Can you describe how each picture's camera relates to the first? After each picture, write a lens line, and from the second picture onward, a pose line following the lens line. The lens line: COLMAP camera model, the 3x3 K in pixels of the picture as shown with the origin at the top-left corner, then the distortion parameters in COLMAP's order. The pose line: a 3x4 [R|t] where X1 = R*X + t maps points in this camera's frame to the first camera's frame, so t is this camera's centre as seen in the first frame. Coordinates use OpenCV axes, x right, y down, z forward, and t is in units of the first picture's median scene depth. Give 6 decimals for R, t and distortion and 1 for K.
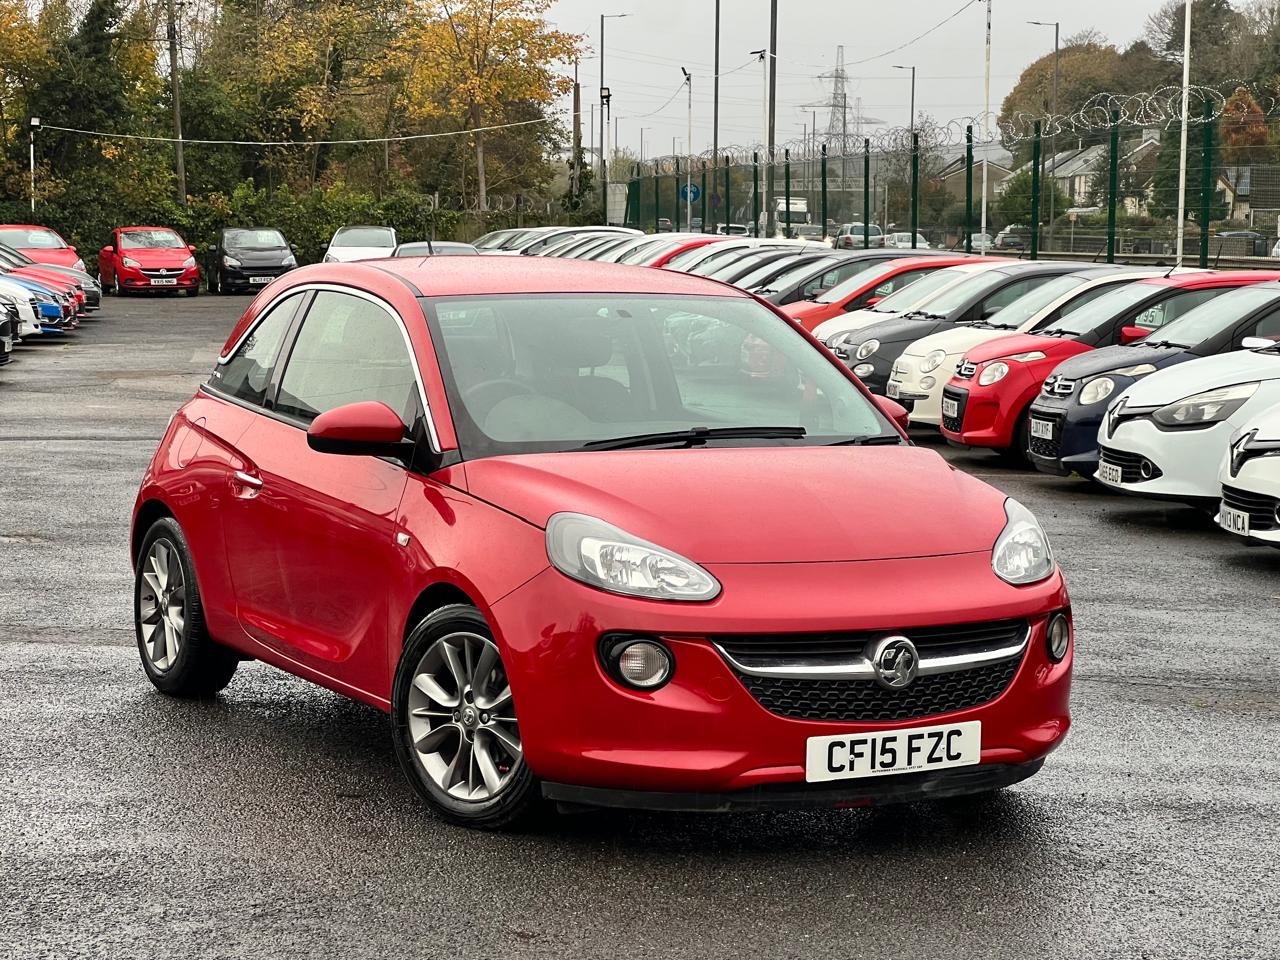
lens RADIAL K [[2882.7, 0, 640.0], [0, 2882.7, 480.0], [0, 0, 1]] dist [0.030966, 2.274085]
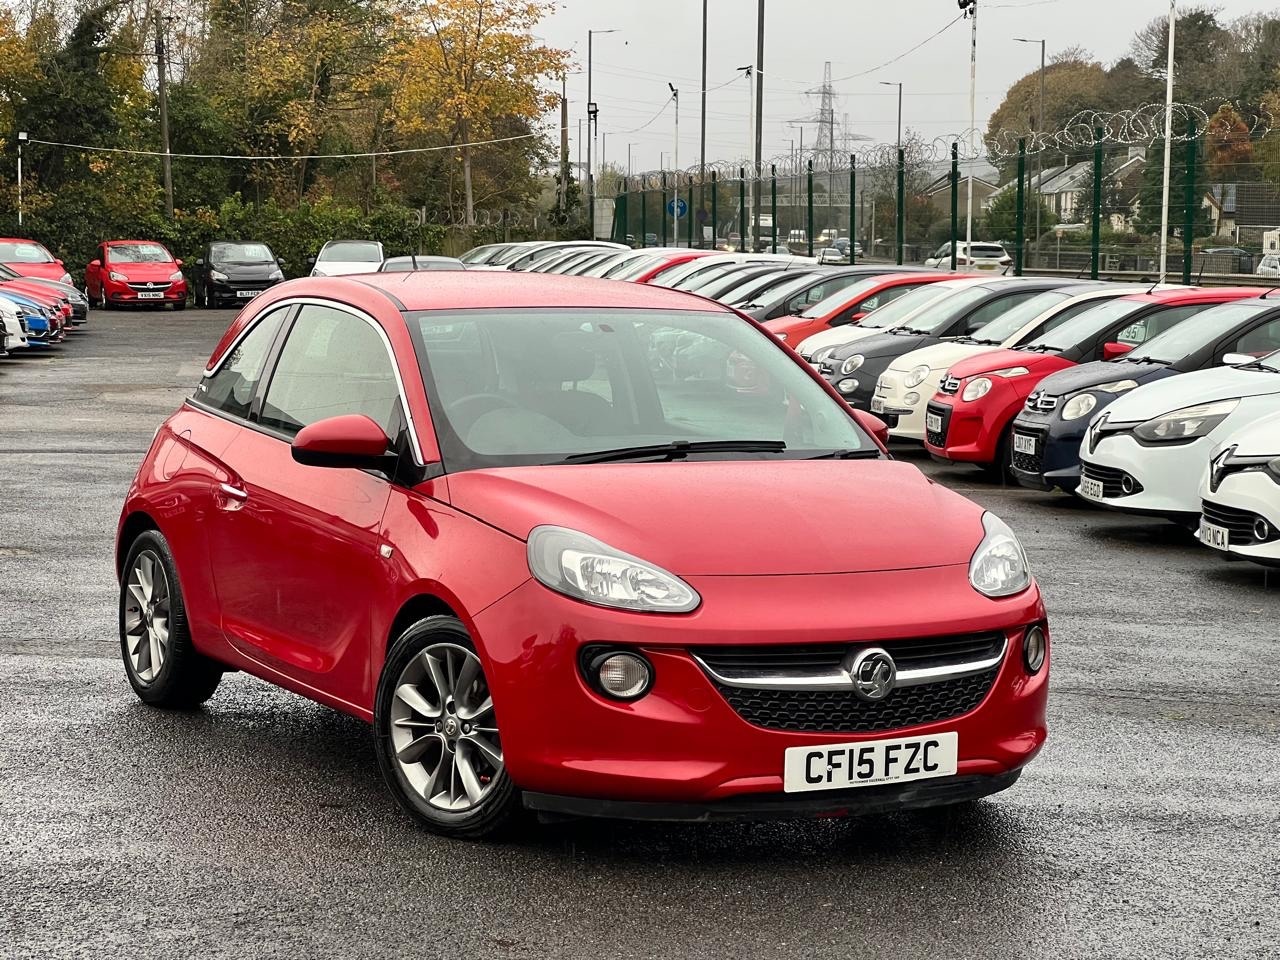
lens RADIAL K [[2882.7, 0, 640.0], [0, 2882.7, 480.0], [0, 0, 1]] dist [0.030966, 2.274085]
pose [[0.999987, 0.002326, 0.004471, 0.002029], [-0.002303, 0.999984, -0.005159, 0.000638], [-0.004483, 0.005149, 0.999977, -0.009035]]
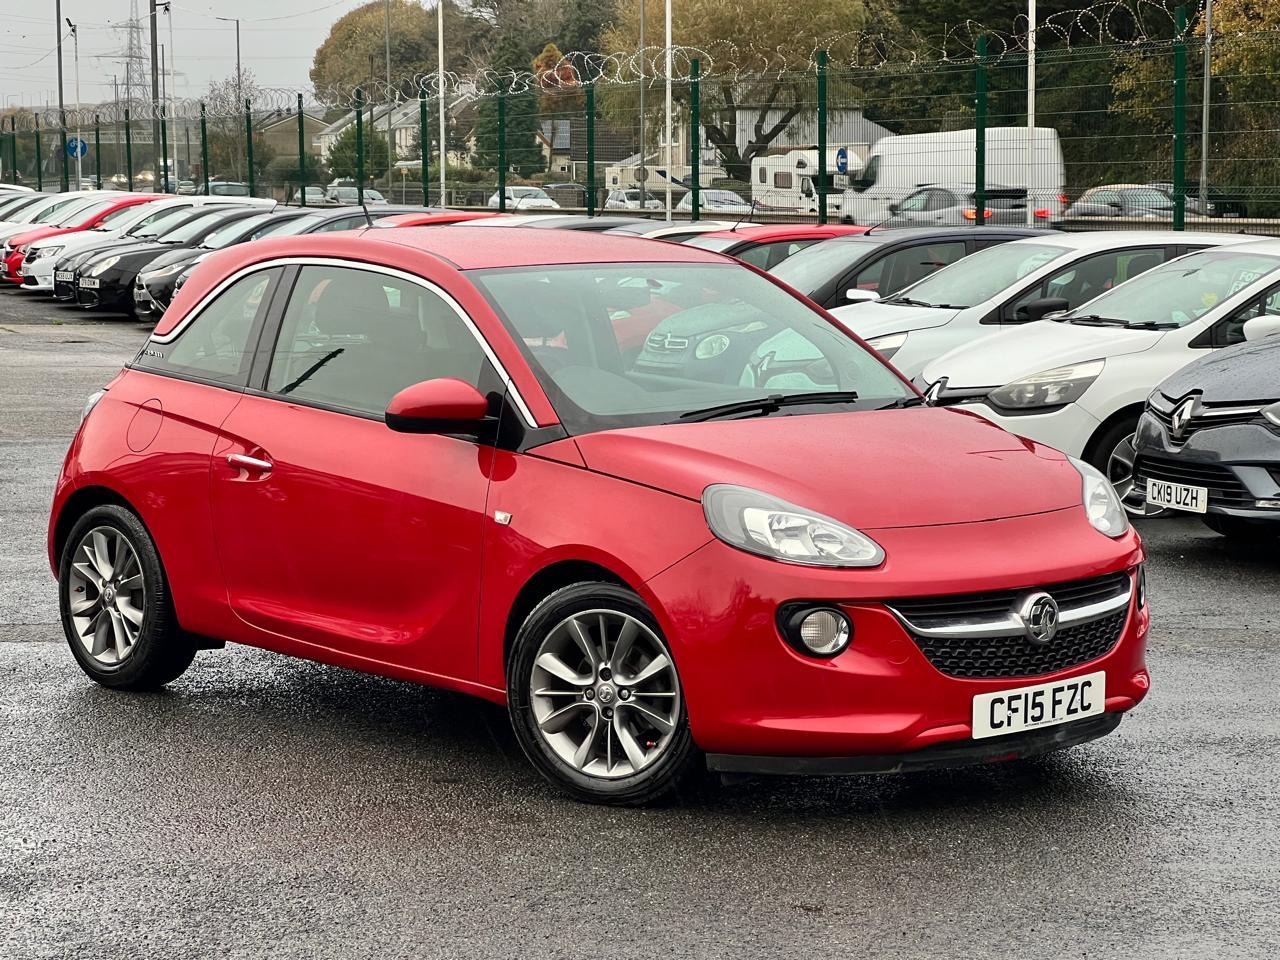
lens RADIAL K [[2882.7, 0, 640.0], [0, 2882.7, 480.0], [0, 0, 1]] dist [0.030966, 2.274085]
pose [[0.970269, -0.037208, 0.239152, -0.262277], [0.033345, 0.999240, 0.020179, -0.010258], [-0.239721, -0.011605, 0.970772, 0.032668]]
